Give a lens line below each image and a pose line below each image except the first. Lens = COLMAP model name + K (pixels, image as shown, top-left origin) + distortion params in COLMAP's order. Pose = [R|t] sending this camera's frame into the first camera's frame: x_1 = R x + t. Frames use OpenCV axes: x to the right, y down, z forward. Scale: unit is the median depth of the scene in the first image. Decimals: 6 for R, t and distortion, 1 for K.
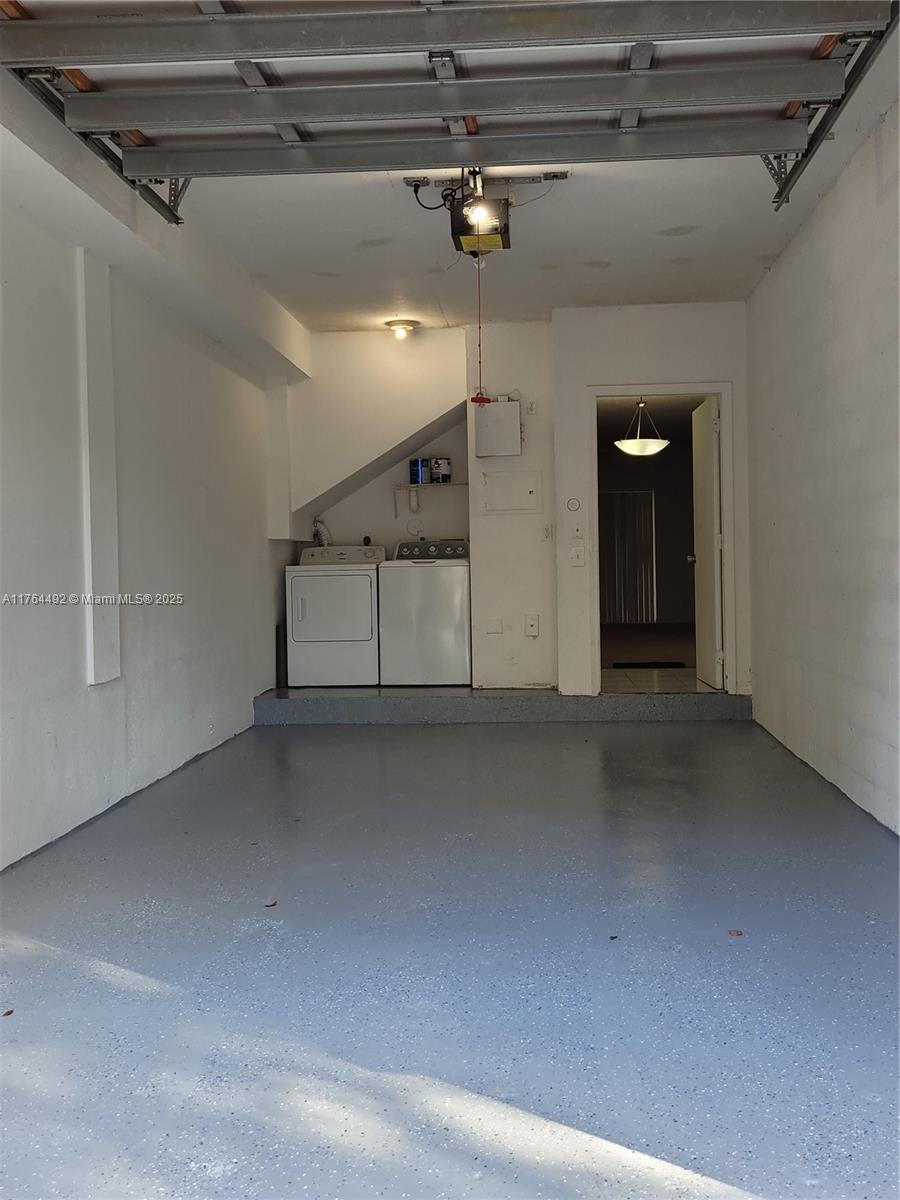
lens RADIAL K [[1163.3, 0, 450.0], [0, 1163.3, 600.0], [0, 0, 1]] dist [0.040071, -0.068552]
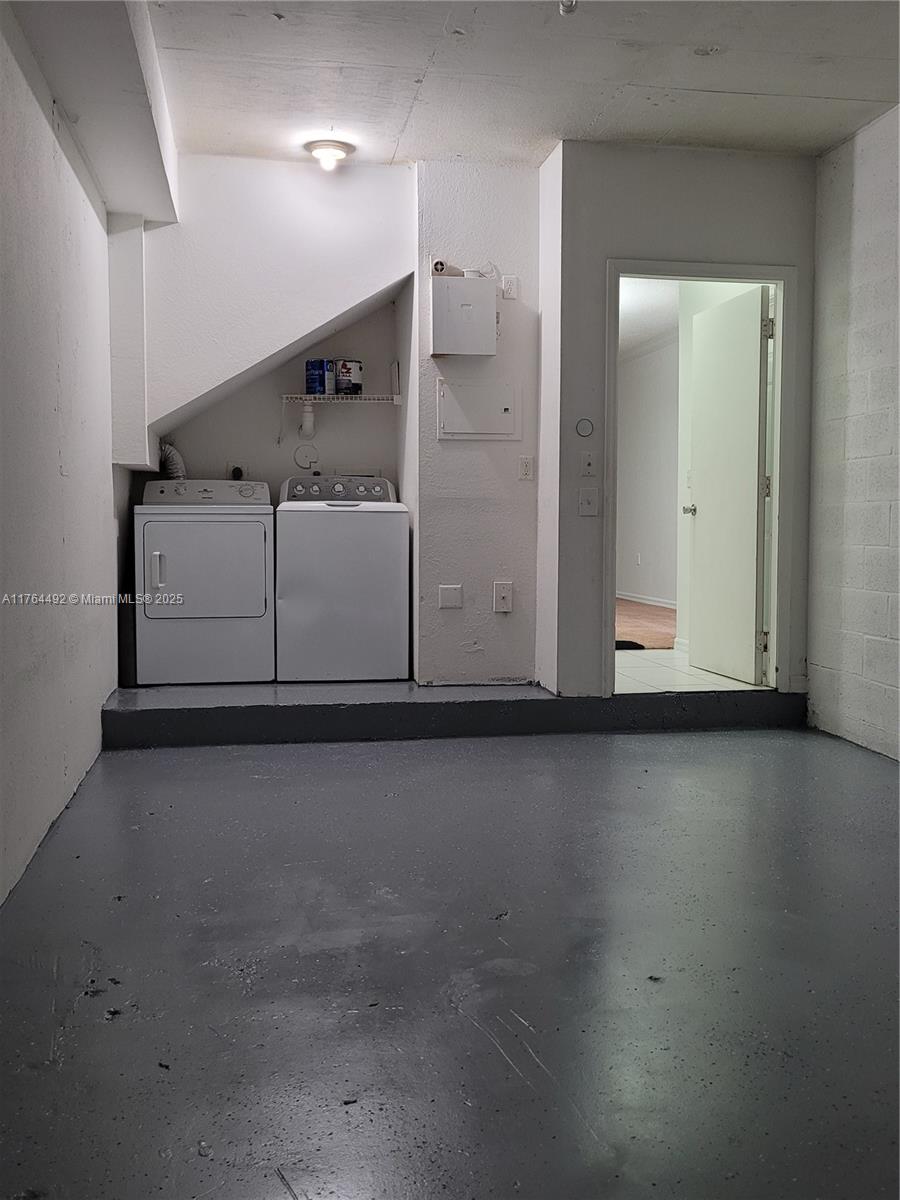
lens RADIAL K [[1177.2, 0, 476.4], [0, 1177.2, 602.2], [0, 0, 1]] dist [0.015850, -0.005777]
pose [[0.965807, 0.004041, 0.259230, -0.125770], [-0.014718, 0.999121, 0.039256, -0.003315], [-0.258843, -0.041729, 0.965018, 0.290508]]
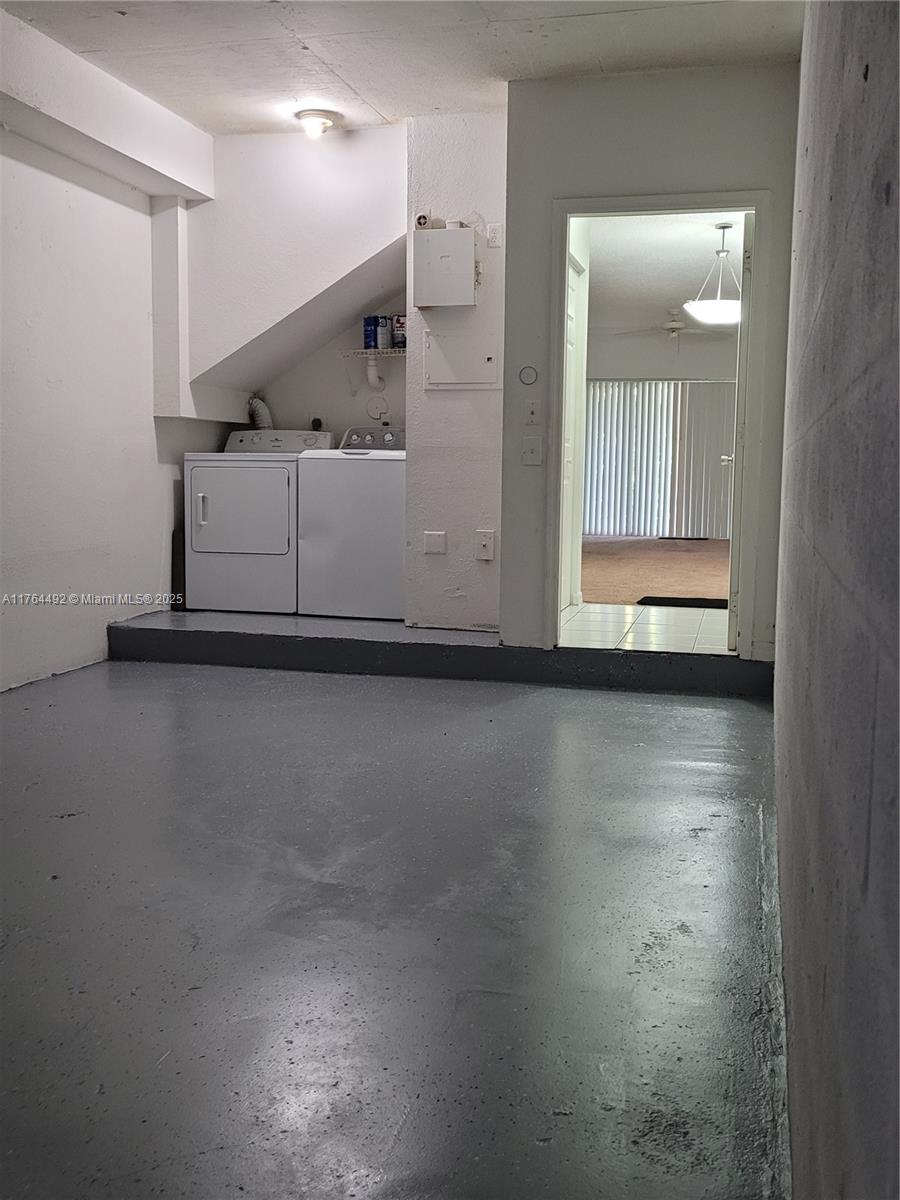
lens RADIAL K [[1163.3, 0, 450.0], [0, 1163.3, 600.0], [0, 0, 1]] dist [0.040071, -0.068552]
pose [[0.984121, 0.052899, -0.169432, 0.165553], [-0.037892, 0.995165, 0.090617, -0.008872], [0.173406, -0.082758, 0.981367, 0.265681]]
